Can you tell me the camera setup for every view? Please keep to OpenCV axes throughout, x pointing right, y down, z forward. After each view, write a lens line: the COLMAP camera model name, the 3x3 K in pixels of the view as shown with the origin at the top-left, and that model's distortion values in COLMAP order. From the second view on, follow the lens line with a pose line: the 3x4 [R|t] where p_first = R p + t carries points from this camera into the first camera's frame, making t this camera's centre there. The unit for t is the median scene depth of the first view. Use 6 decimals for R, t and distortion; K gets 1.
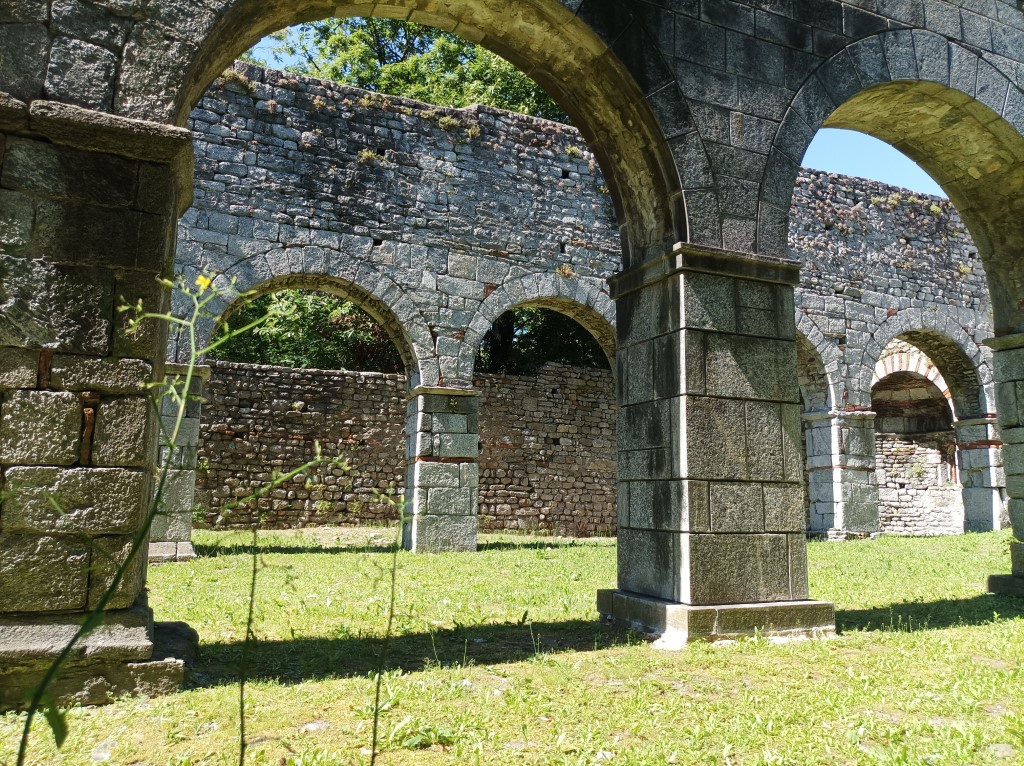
lens RADIAL K [[766.7, 0, 514.8], [0, 766.7, 384.2], [0, 0, 1]] dist [0.031230, -0.020679]
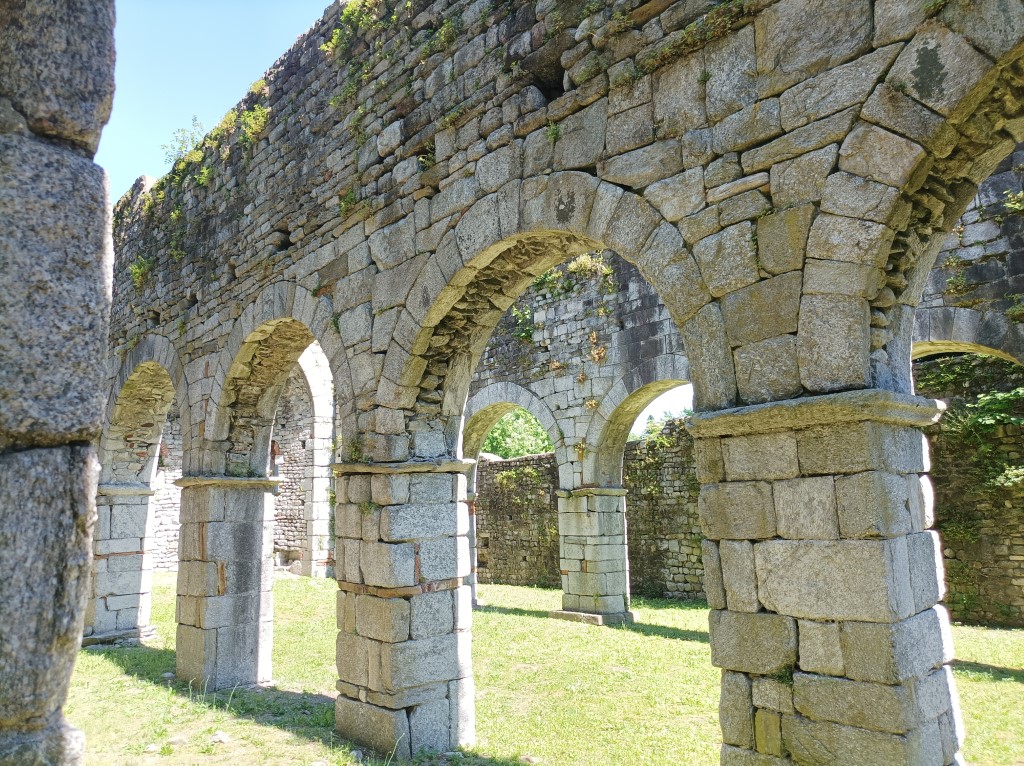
lens RADIAL K [[766.7, 0, 514.6], [0, 766.7, 375.1], [0, 0, 1]] dist [0.031230, -0.020679]
pose [[-0.341017, 0.162033, 0.925988, -0.712157], [-0.120371, 0.969398, -0.213958, 0.062844], [-0.932319, -0.184426, -0.311077, 1.151634]]
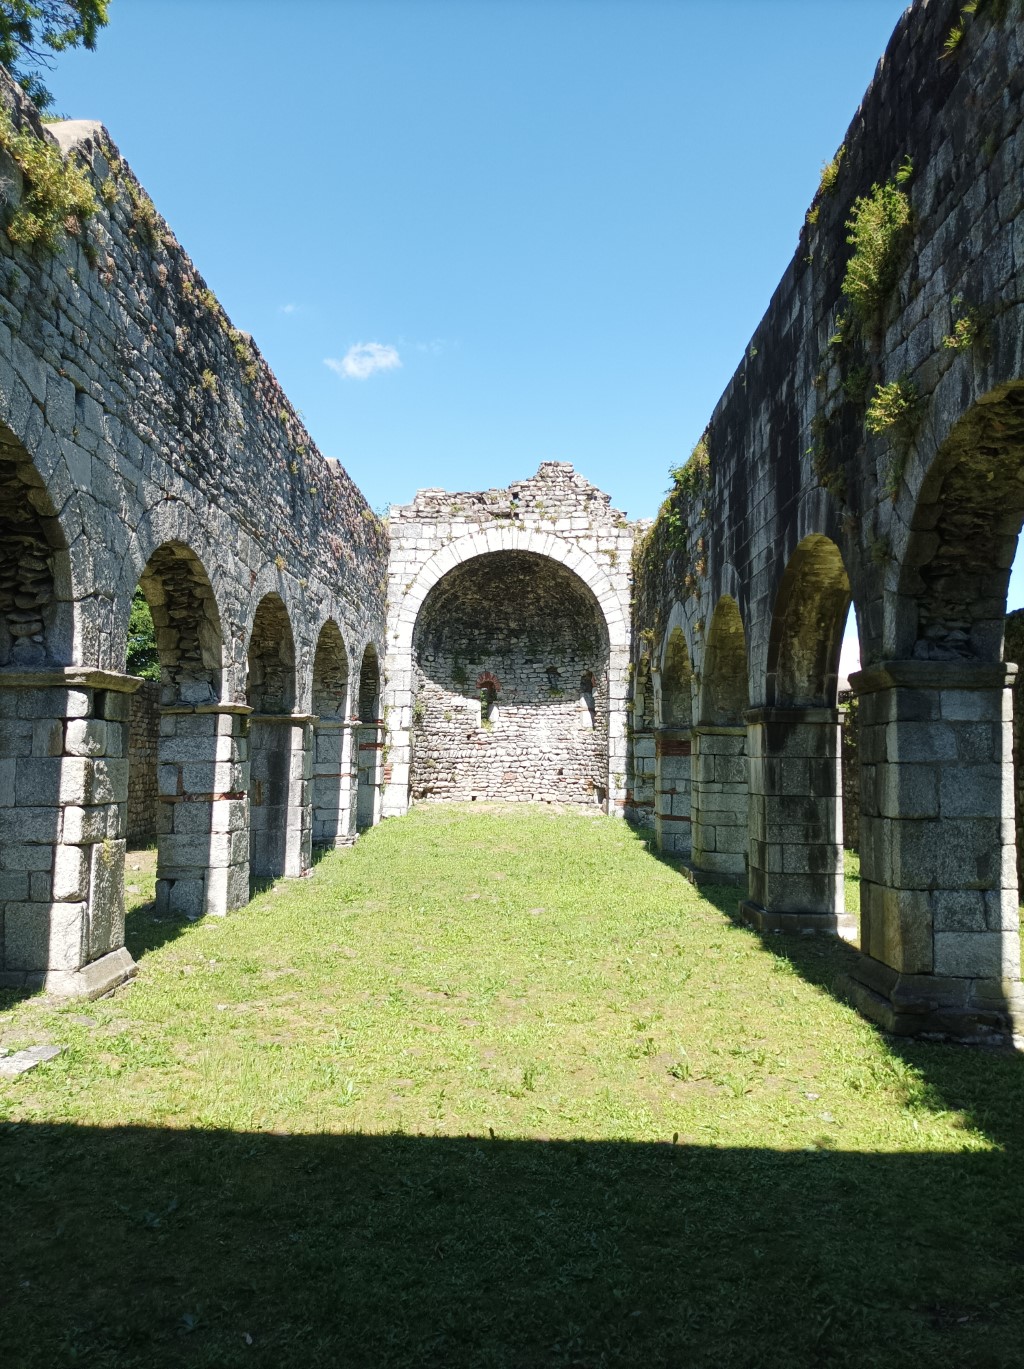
lens RADIAL K [[1025.0, 0, 509.8], [0, 1025.0, 683.8], [0, 0, 1]] dist [0.031230, -0.020679]
pose [[0.404976, 0.058943, 0.912425, -0.946797], [-0.142624, 0.989777, -0.000637, -0.055706], [-0.903135, -0.129876, 0.409243, 0.316872]]
